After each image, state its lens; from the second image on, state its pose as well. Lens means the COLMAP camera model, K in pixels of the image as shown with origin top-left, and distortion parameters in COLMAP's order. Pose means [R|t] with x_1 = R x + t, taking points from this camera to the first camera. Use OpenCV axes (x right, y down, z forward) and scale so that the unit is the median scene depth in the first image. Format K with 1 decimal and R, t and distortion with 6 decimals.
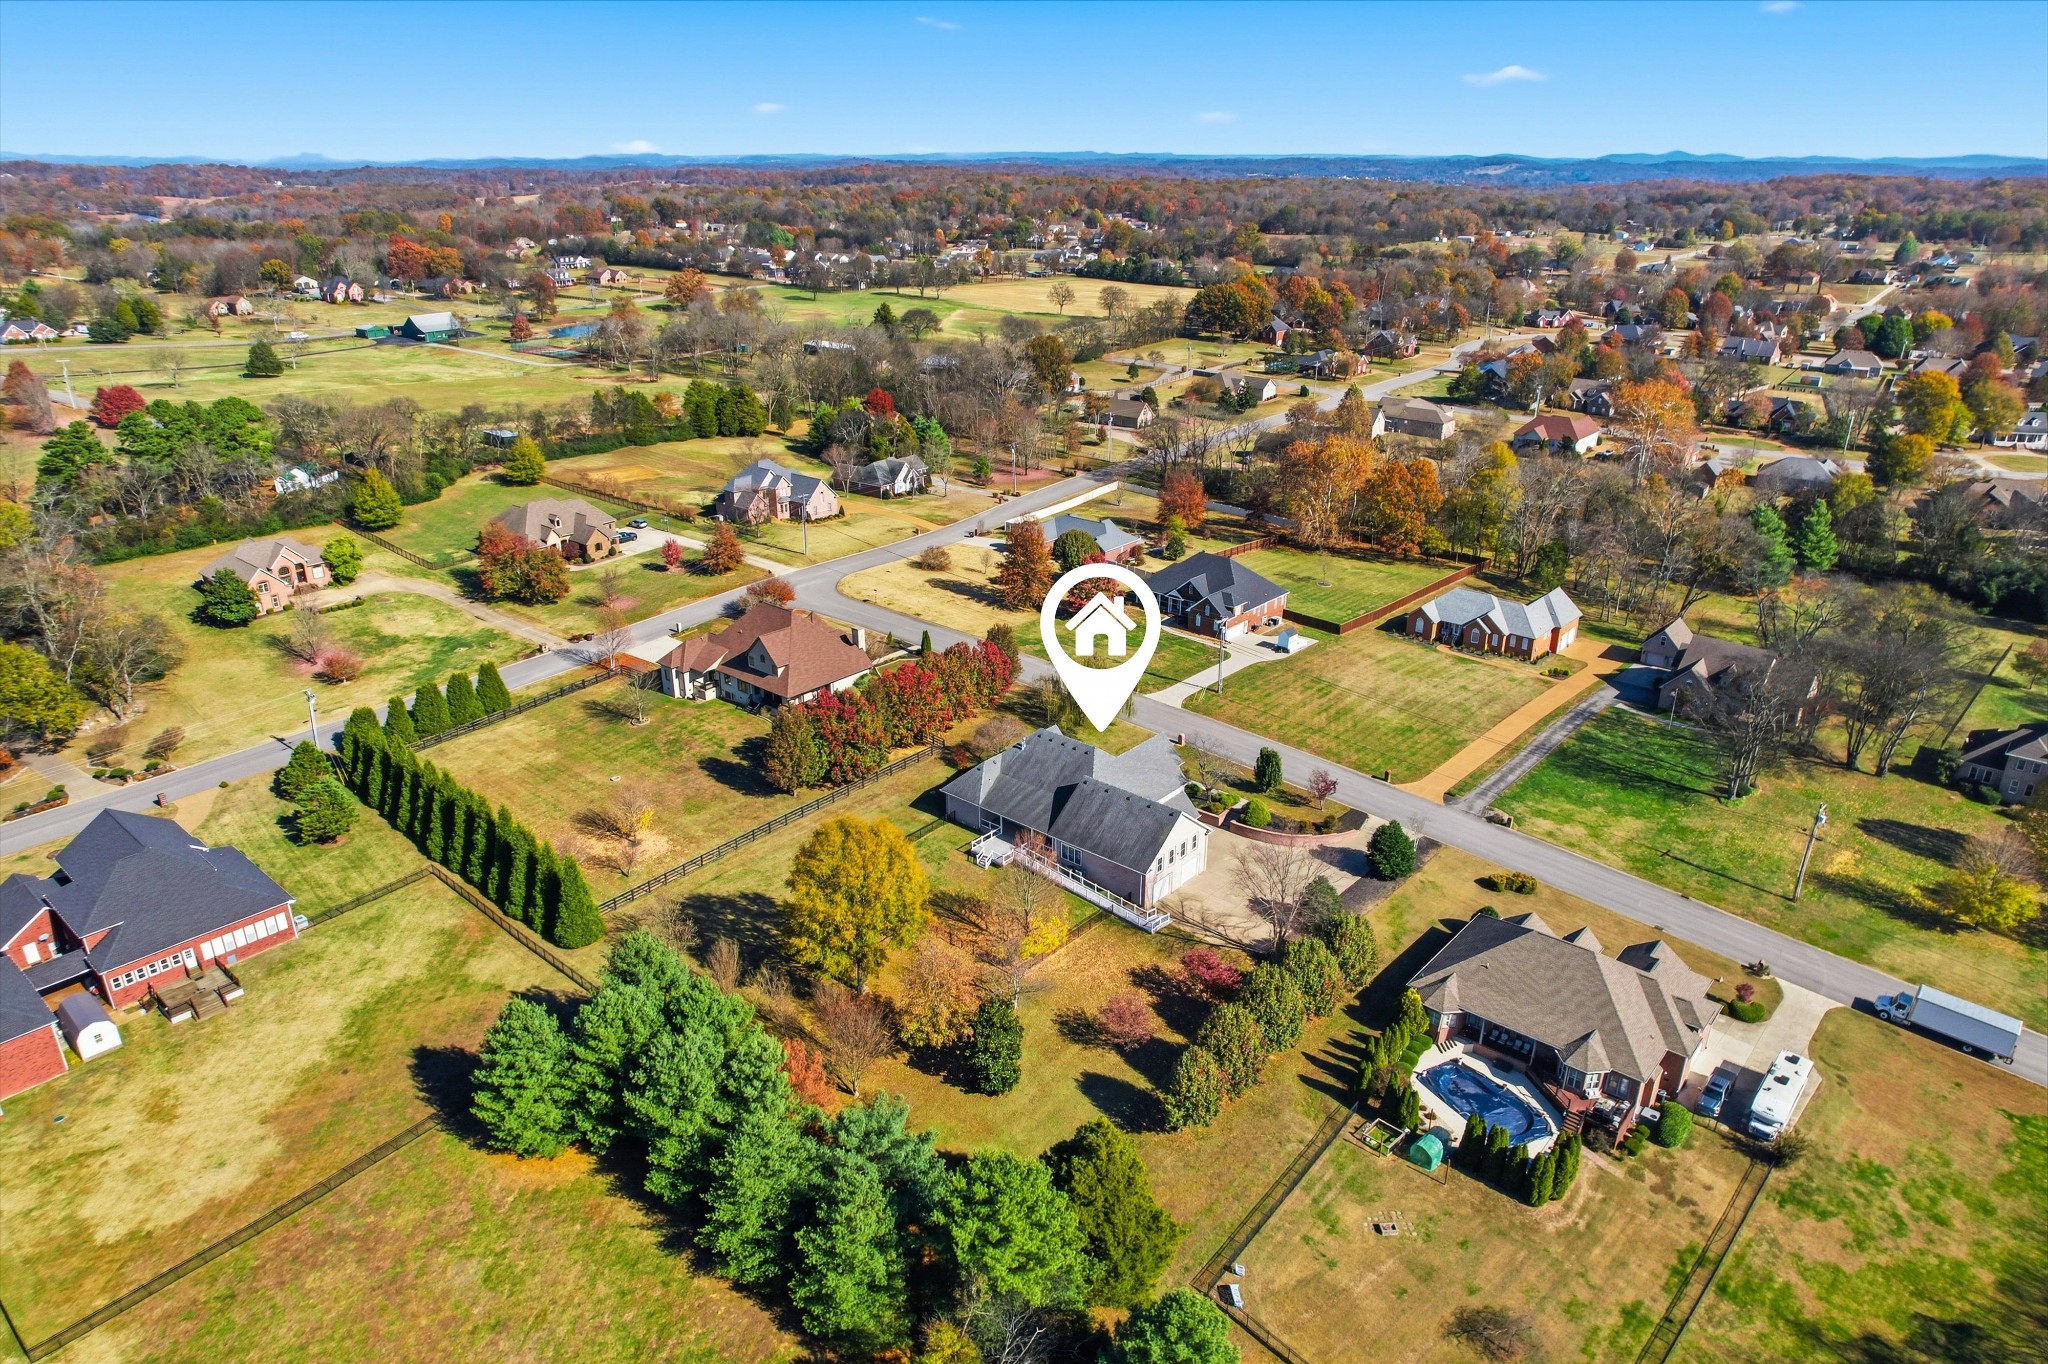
lens RADIAL K [[1352.5, 0, 1021.4], [0, 1352.5, 685.2], [0, 0, 1]] dist [-0.069591, 0.067202]
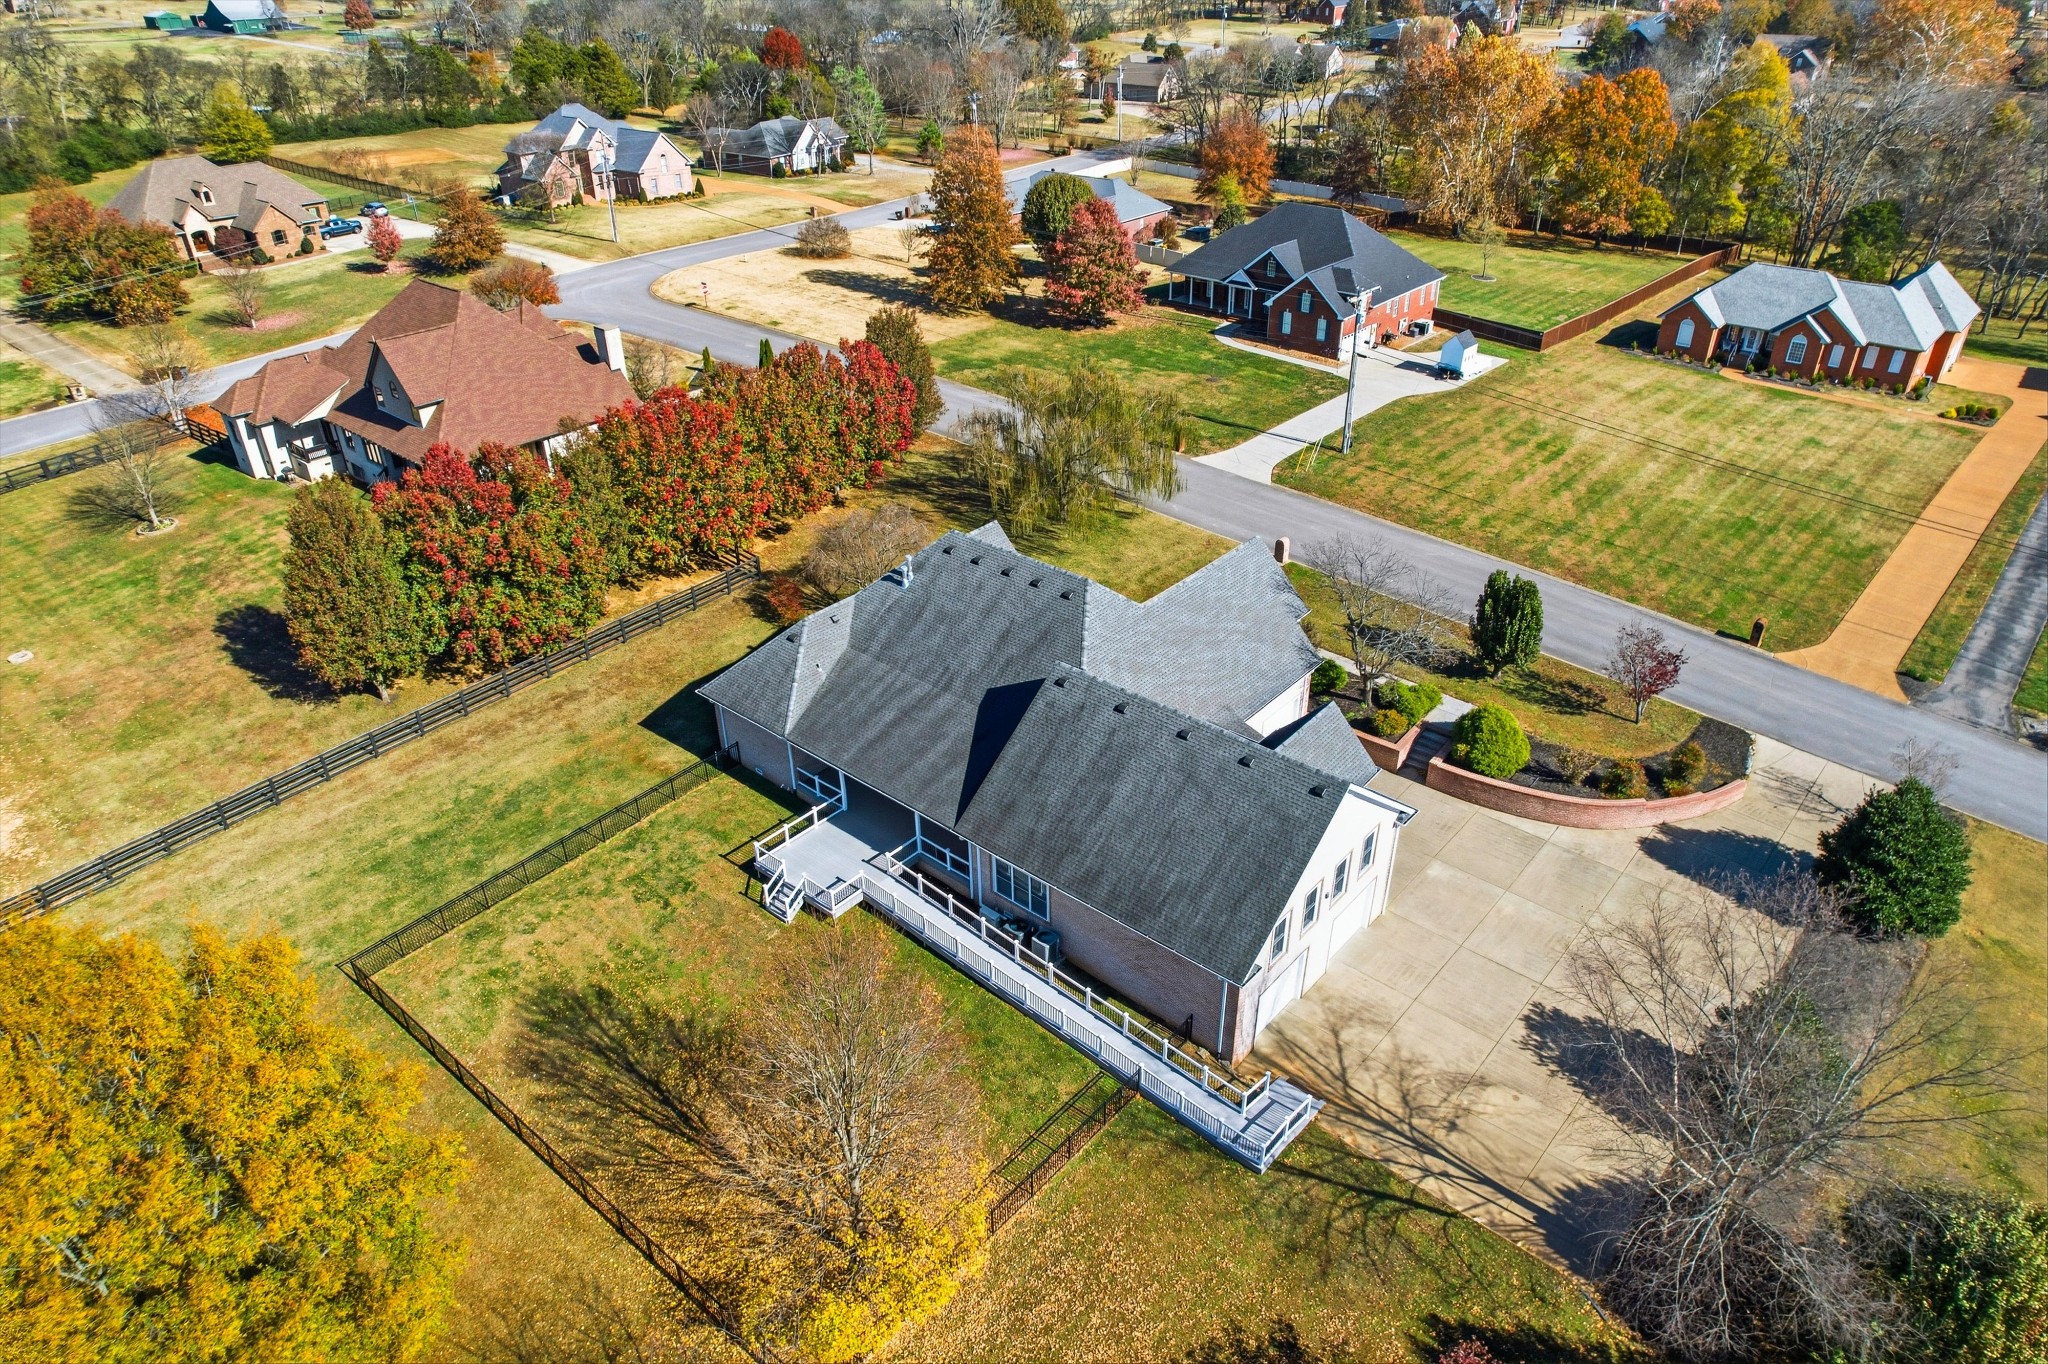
lens RADIAL K [[1352.5, 0, 1027.5], [0, 1352.5, 693.0], [0, 0, 1]] dist [-0.069591, 0.067202]
pose [[0.999932, -0.011305, -0.002703, 0.030111], [0.011589, 0.987640, 0.156312, 0.014074], [0.000902, -0.156333, 0.987704, 0.492252]]
